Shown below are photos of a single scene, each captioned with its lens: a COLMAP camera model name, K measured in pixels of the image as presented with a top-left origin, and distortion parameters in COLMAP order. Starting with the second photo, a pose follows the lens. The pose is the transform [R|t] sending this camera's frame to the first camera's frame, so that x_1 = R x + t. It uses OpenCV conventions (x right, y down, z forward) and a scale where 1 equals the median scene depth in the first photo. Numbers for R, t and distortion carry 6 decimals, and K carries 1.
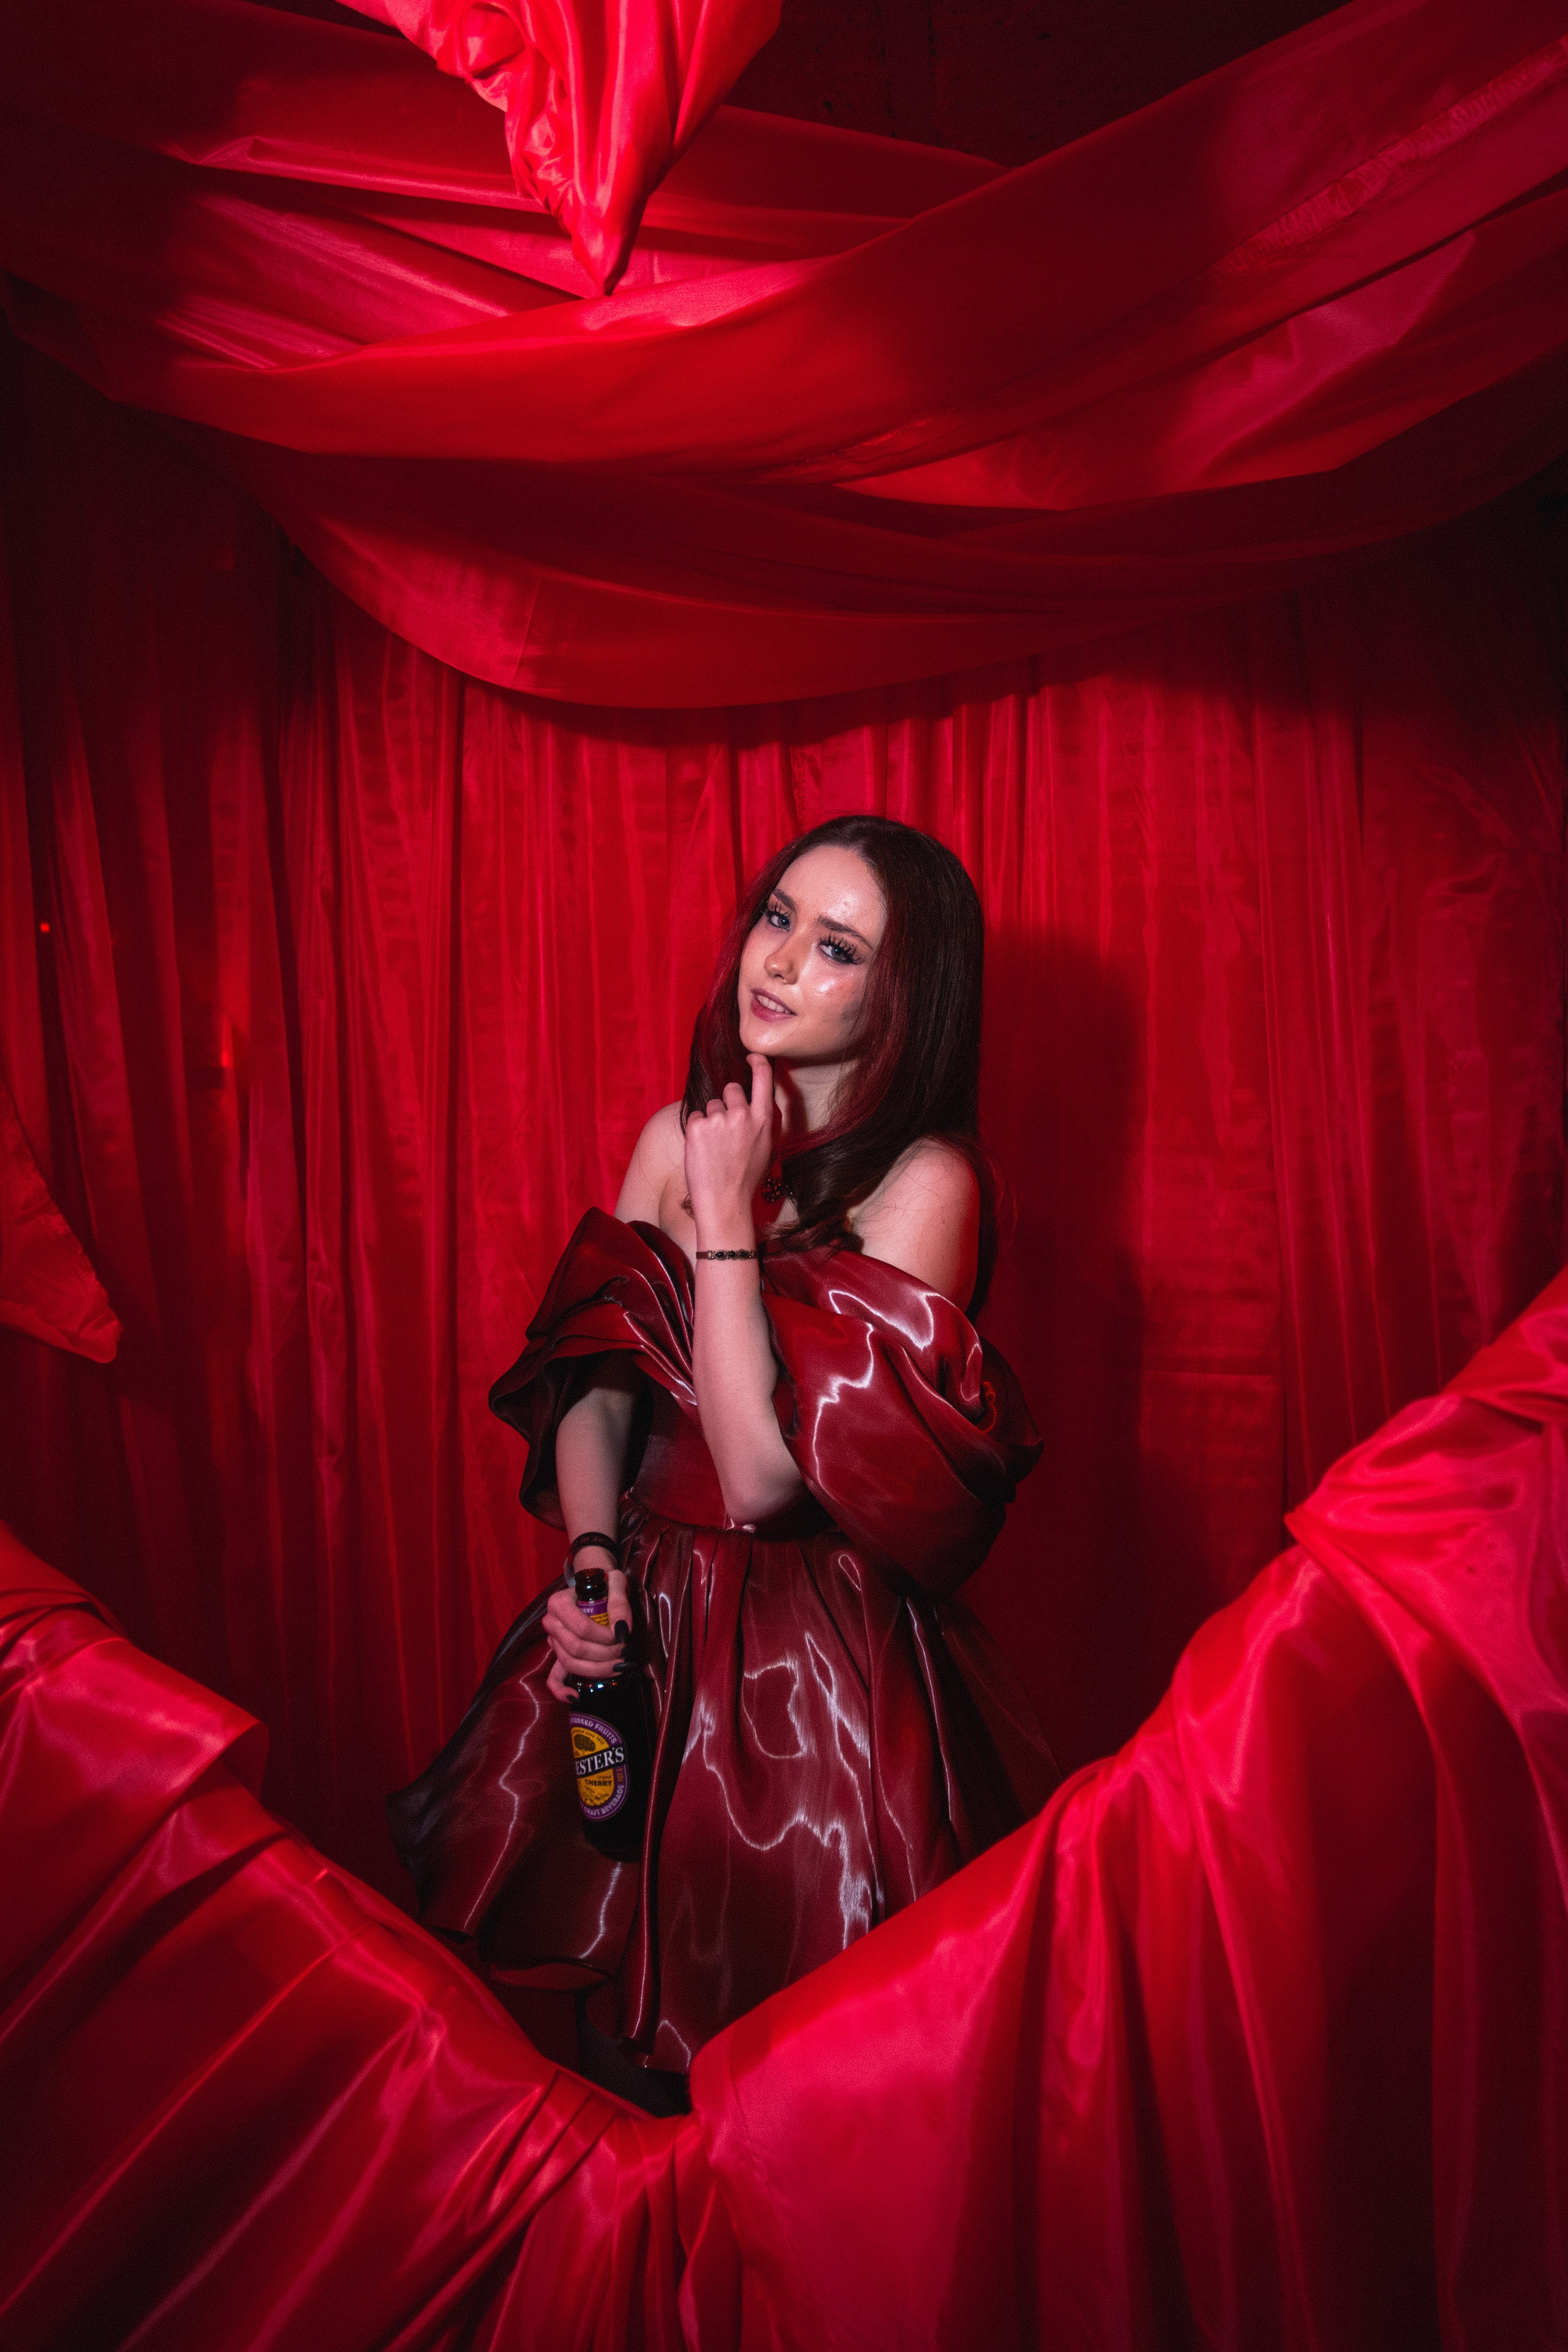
lens RADIAL K [[1813.5, 0, 792.7], [0, 1813.5, 1183.6], [0, 0, 1]] dist [-0.057198, 0.027355]
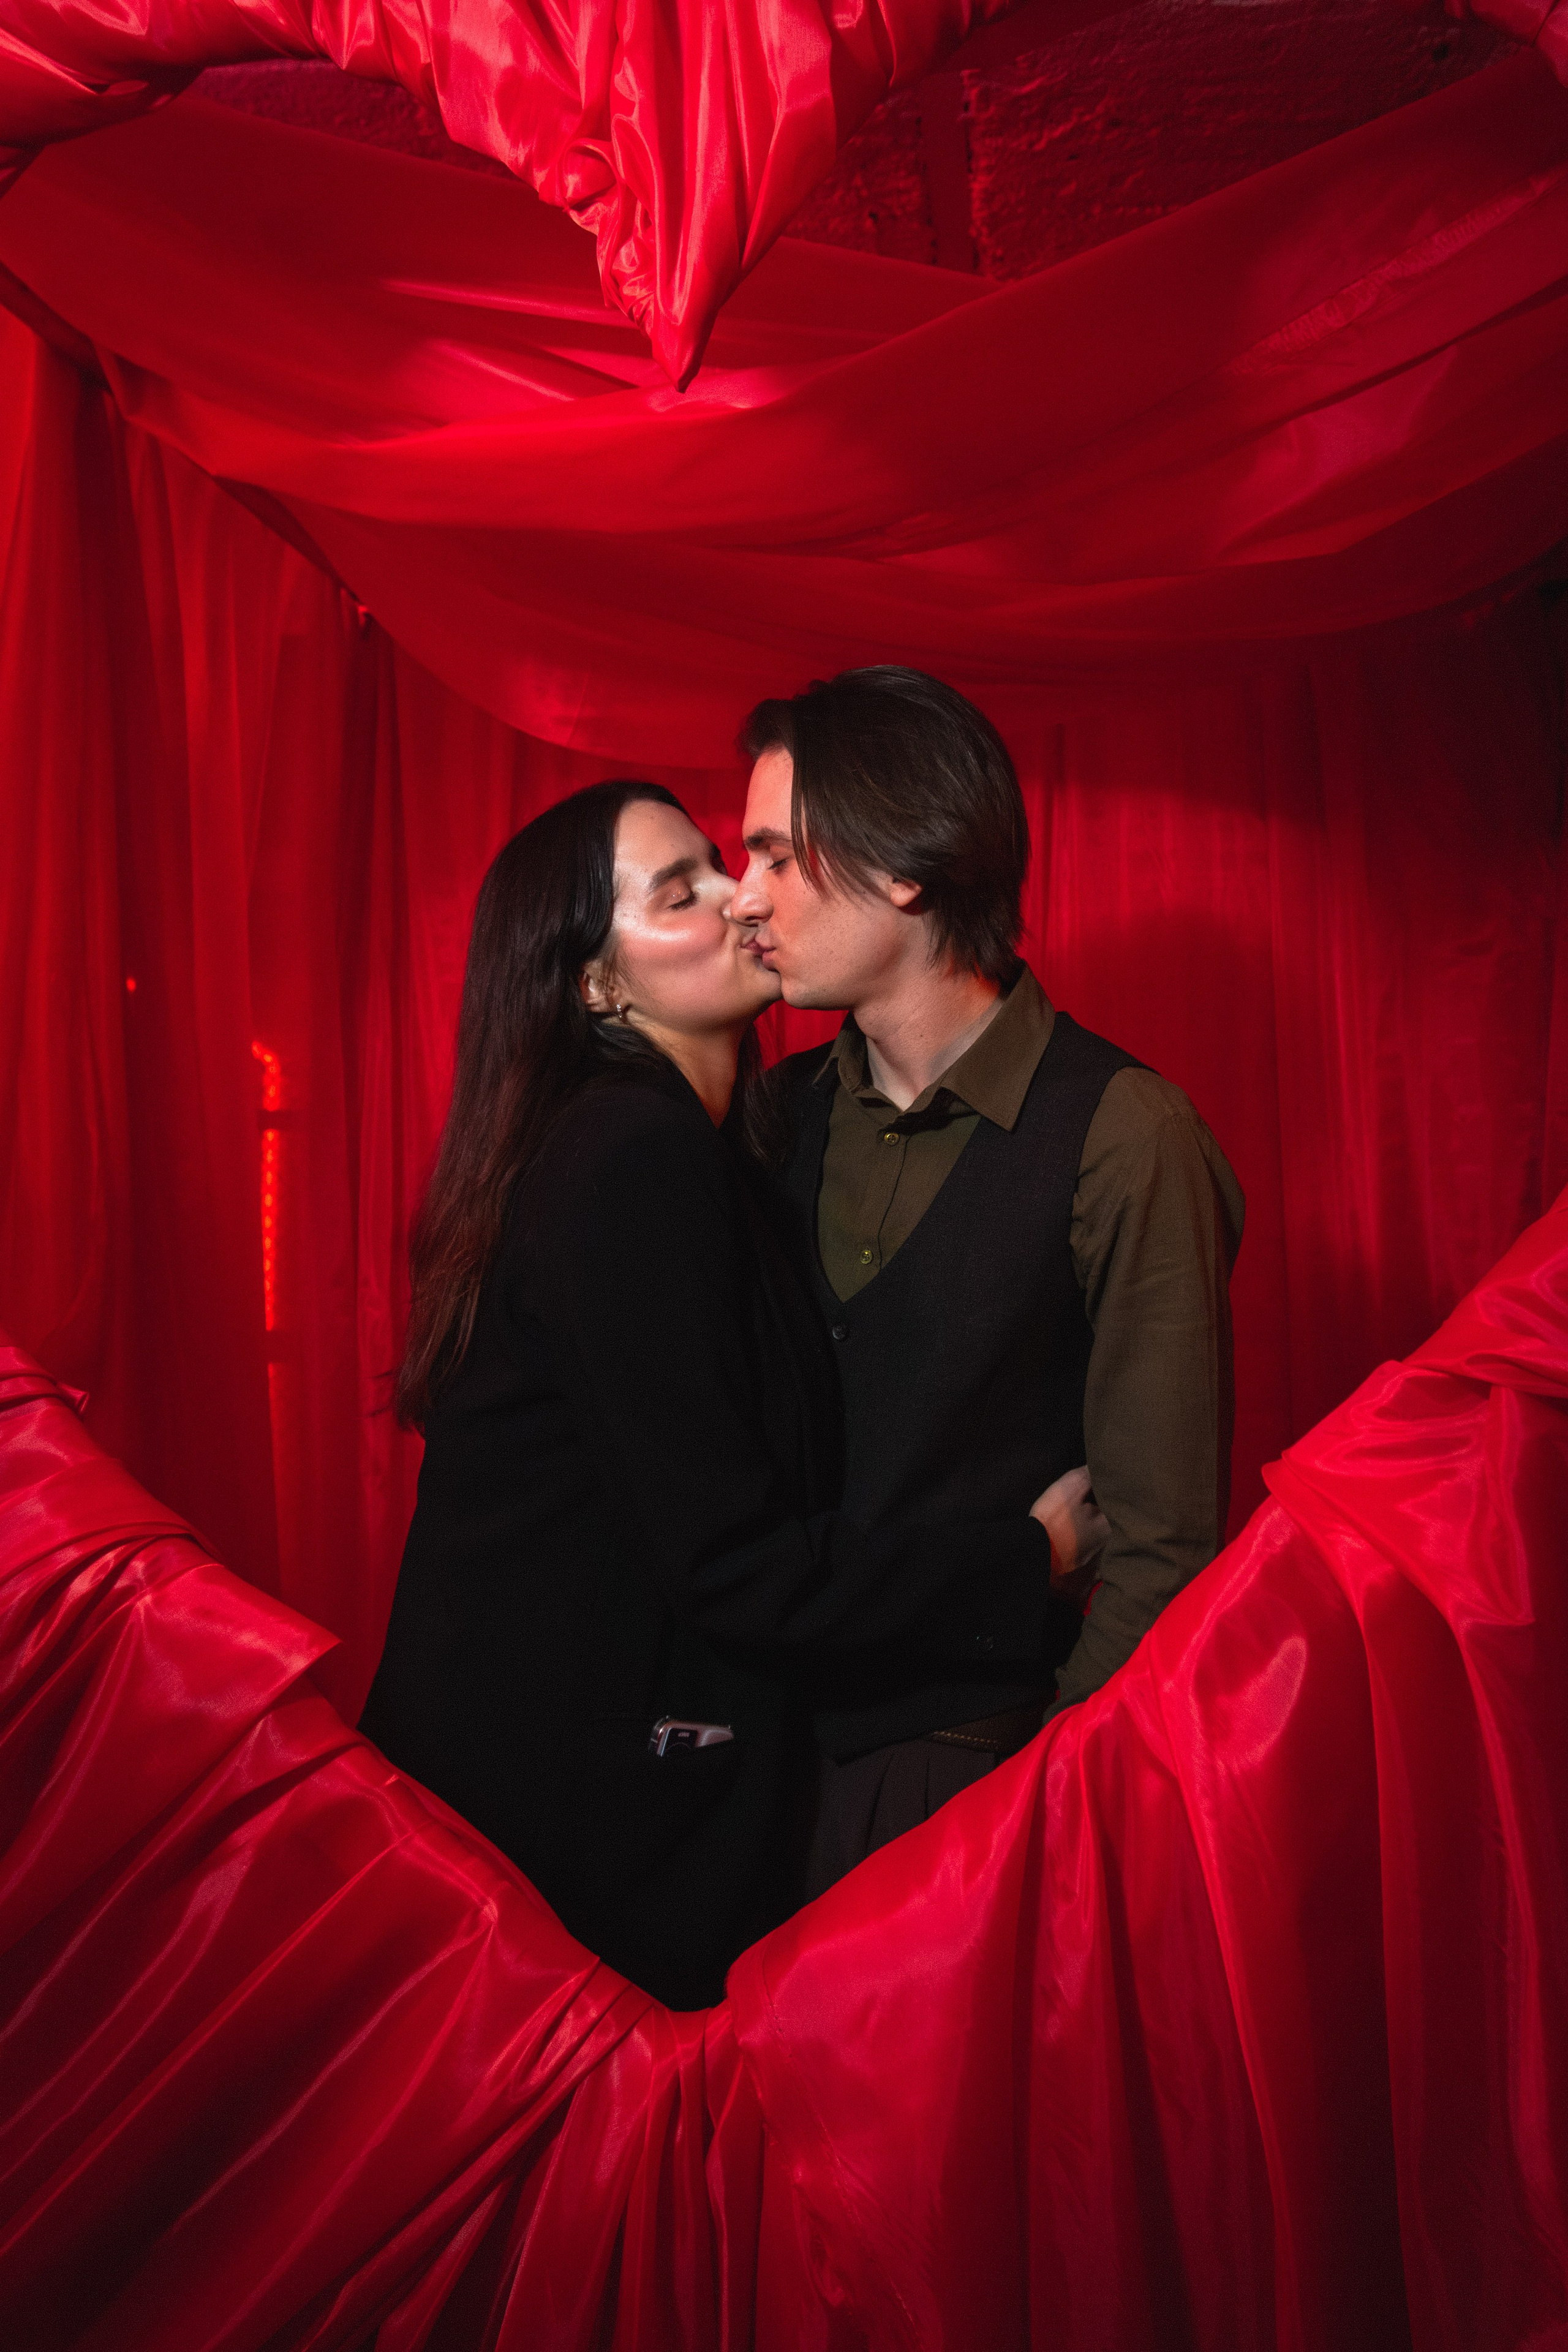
lens RADIAL K [[1813.5, 0, 783.2], [0, 1813.5, 1174.2], [0, 0, 1]] dist [-0.057198, 0.027355]
pose [[0.999601, 0.019442, -0.020476, -0.003962], [-0.020331, 0.998817, -0.044183, 0.053696], [0.019593, 0.044582, 0.998814, -0.126236]]
